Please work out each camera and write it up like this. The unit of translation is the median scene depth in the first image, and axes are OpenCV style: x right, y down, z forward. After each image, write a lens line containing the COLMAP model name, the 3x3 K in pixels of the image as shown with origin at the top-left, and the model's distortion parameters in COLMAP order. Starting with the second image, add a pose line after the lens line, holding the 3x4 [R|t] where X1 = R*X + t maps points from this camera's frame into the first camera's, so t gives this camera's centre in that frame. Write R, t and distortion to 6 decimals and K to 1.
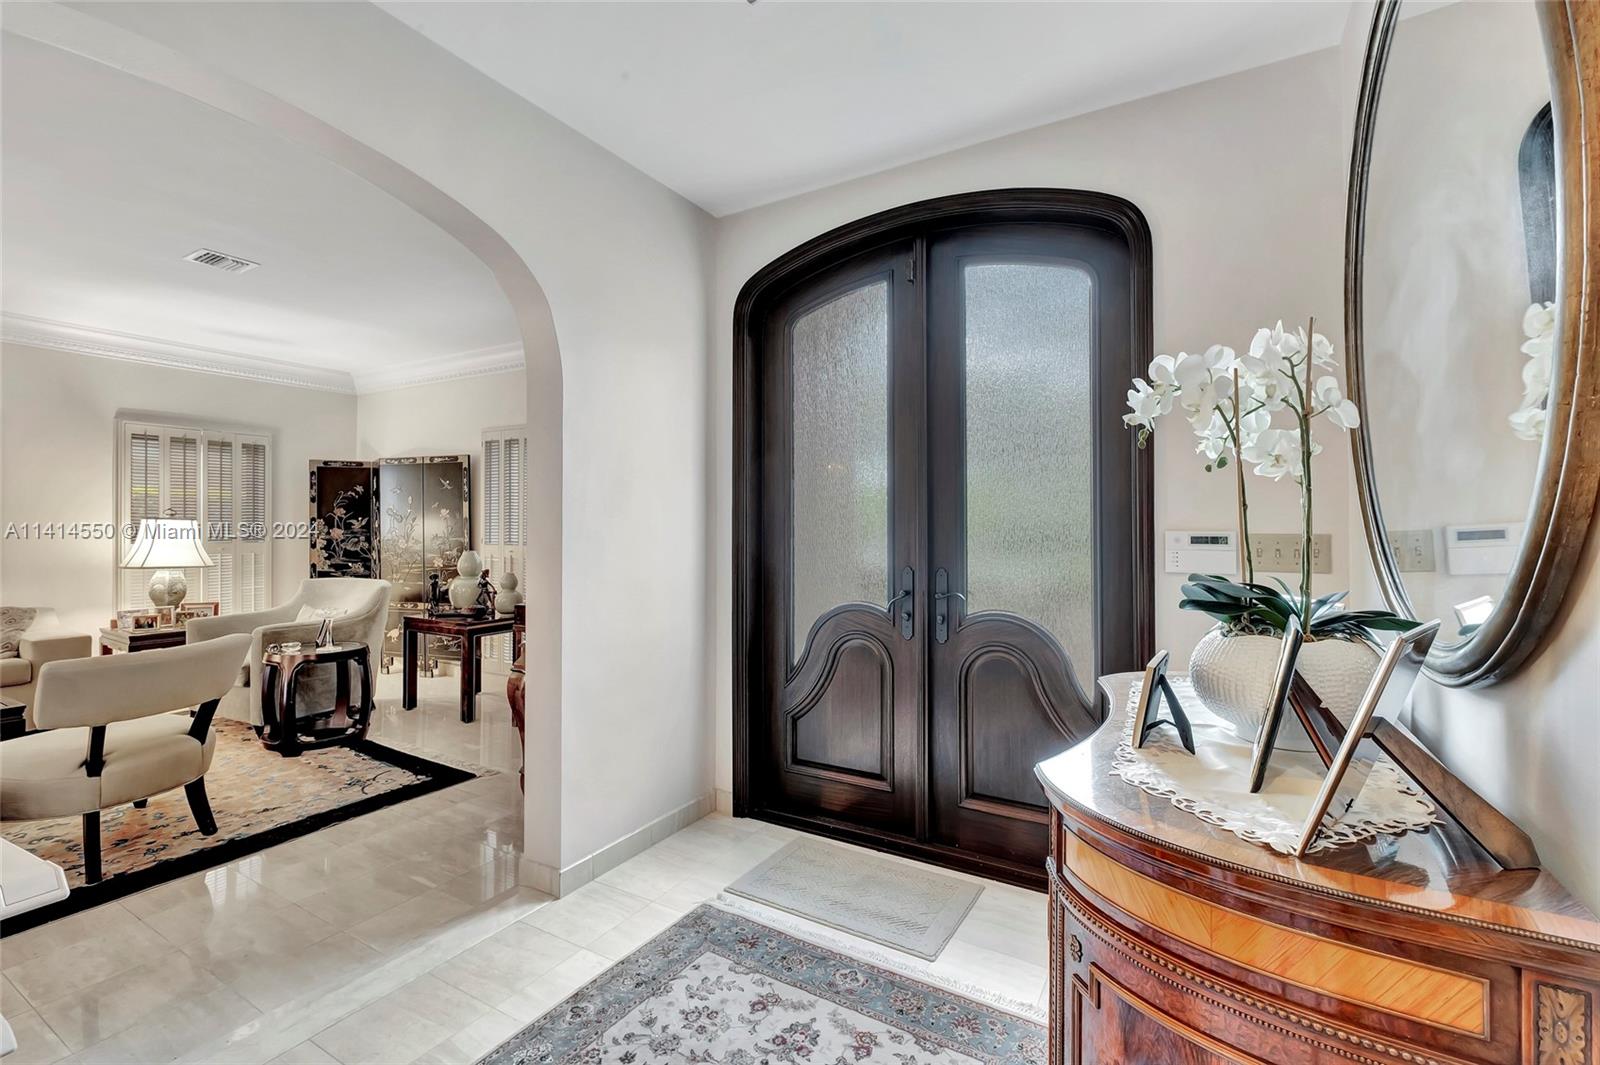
lens RADIAL K [[705.1, 0, 797.7], [0, 705.1, 526.1], [0, 0, 1]] dist [-0.003089, -0.001483]
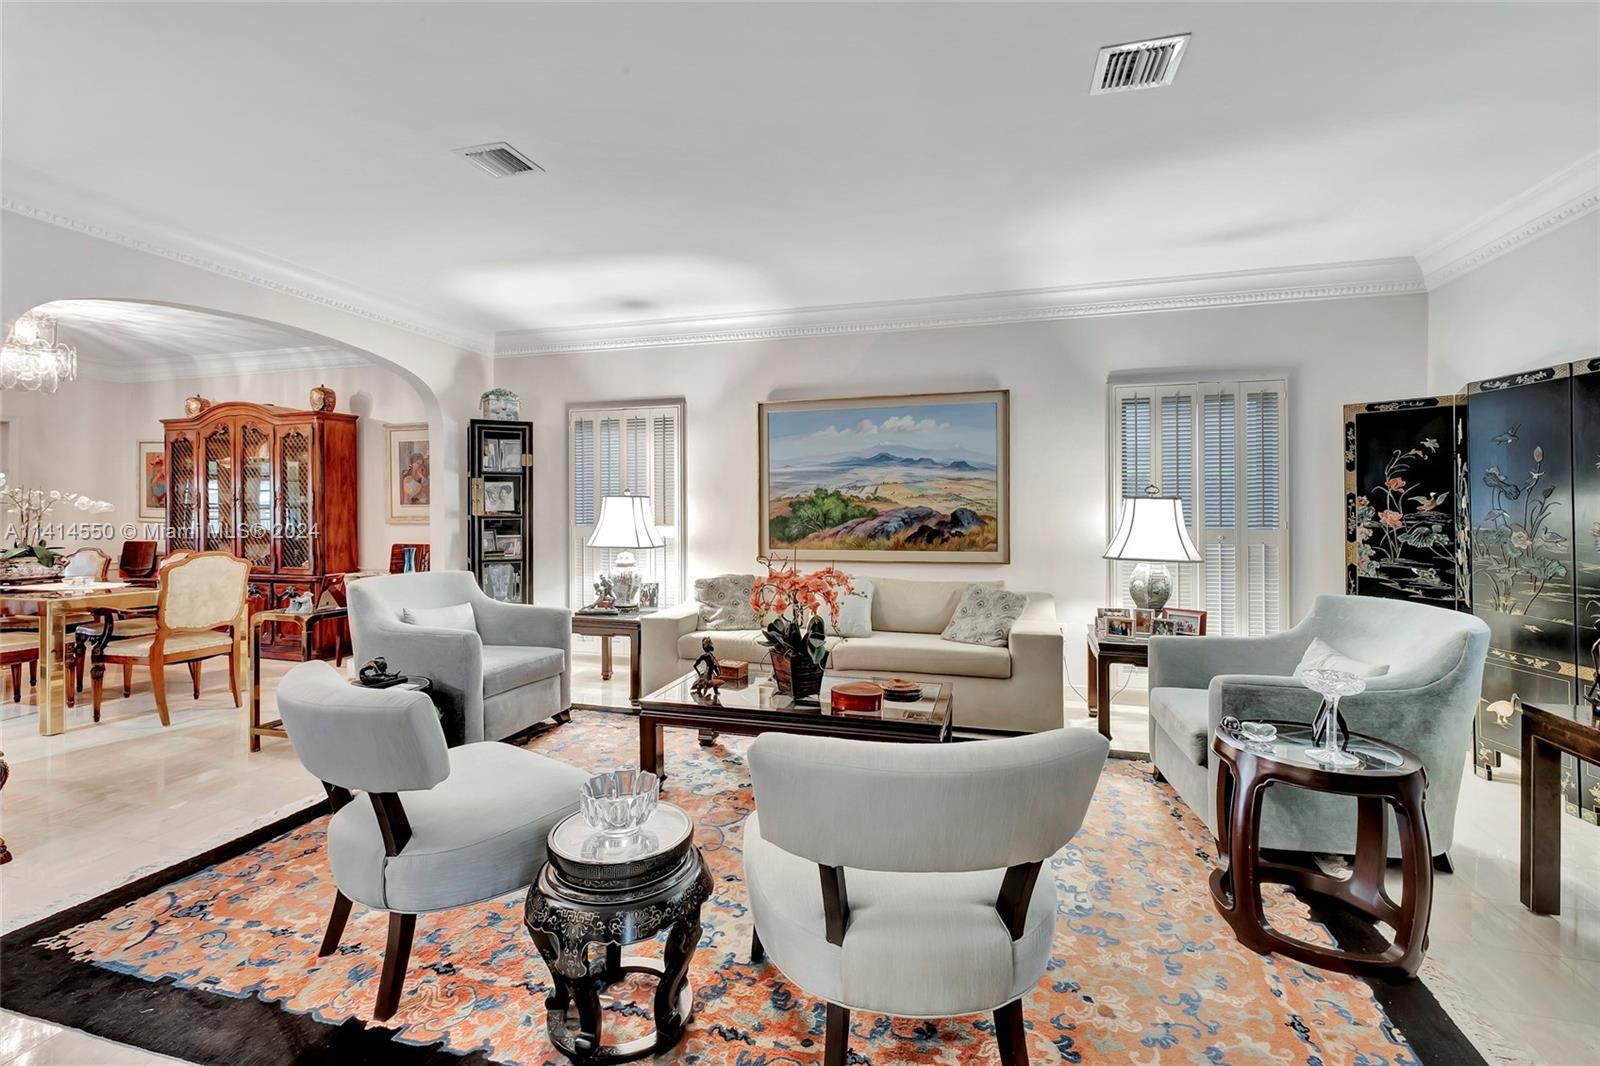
lens RADIAL K [[705.1, 0, 795.0], [0, 705.1, 500.8], [0, 0, 1]] dist [-0.003089, -0.001483]
pose [[0.247380, -0.006452, -0.968897, -0.197871], [0.002511, 0.999979, -0.006018, -0.003028], [0.968915, -0.000944, 0.247391, 0.364059]]
